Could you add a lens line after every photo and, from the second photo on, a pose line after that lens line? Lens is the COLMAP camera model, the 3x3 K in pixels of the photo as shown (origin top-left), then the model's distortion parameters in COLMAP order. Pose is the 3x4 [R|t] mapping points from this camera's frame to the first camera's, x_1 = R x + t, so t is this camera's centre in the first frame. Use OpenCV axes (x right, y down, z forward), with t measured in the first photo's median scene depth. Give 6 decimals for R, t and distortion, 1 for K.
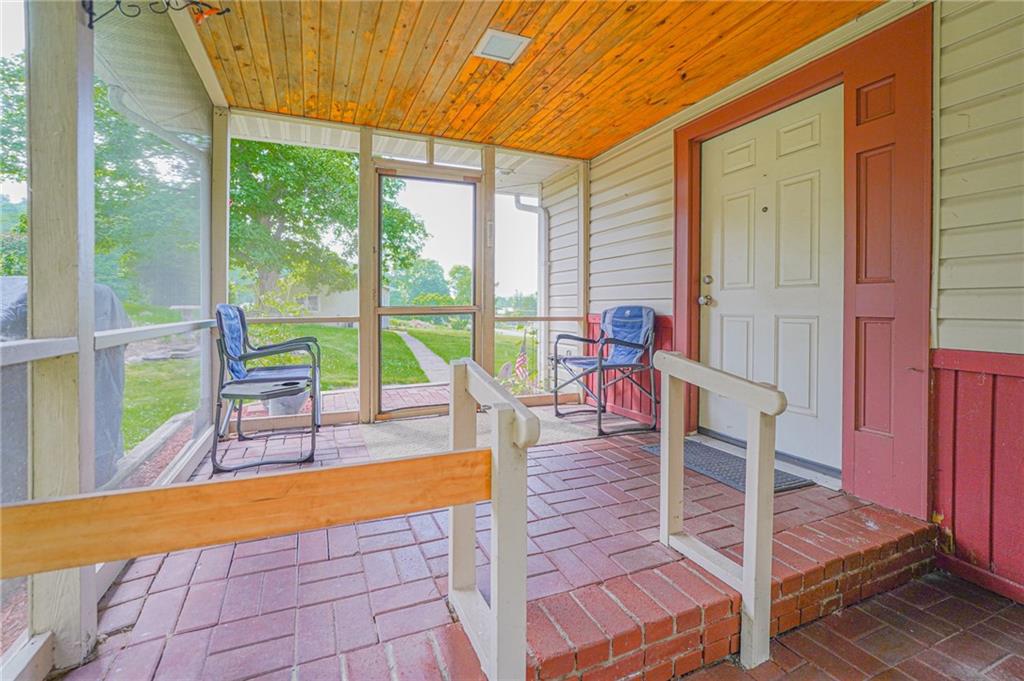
lens RADIAL K [[443.8, 0, 507.5], [0, 443.8, 307.9], [0, 0, 1]] dist [-0.003344, -0.000584]
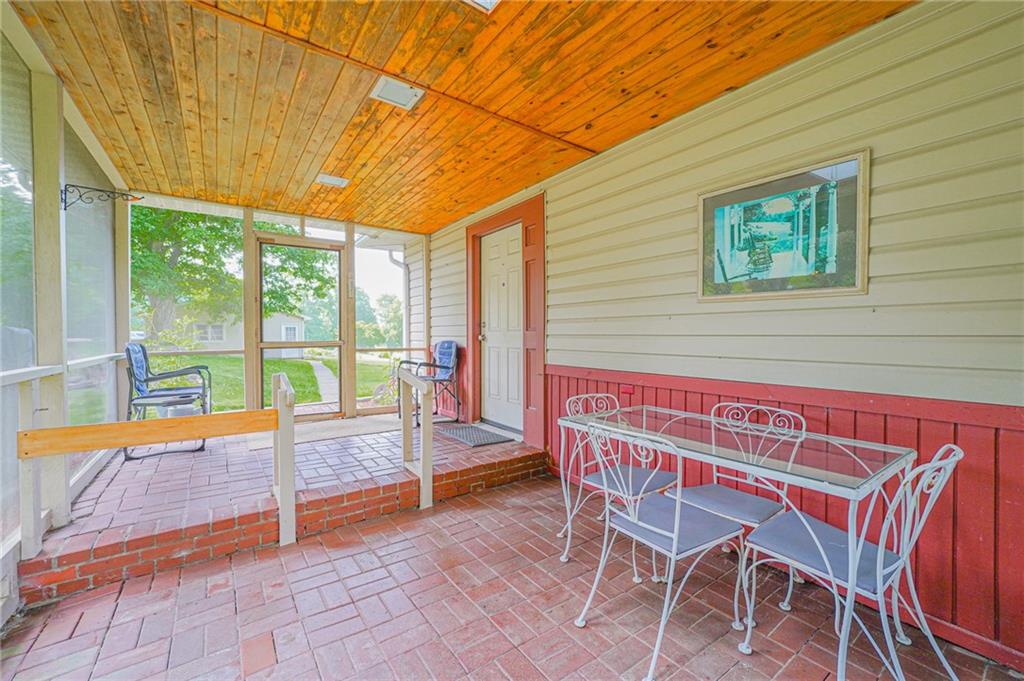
lens RADIAL K [[415.5, 0, 513.2], [0, 415.5, 342.0], [0, 0, 1]] dist [-0.004018, -0.000077]
pose [[0.978543, -0.007153, 0.205917, 0.245483], [0.004540, 0.999903, 0.013158, -0.020021], [-0.205991, -0.011941, 0.978481, -0.473787]]
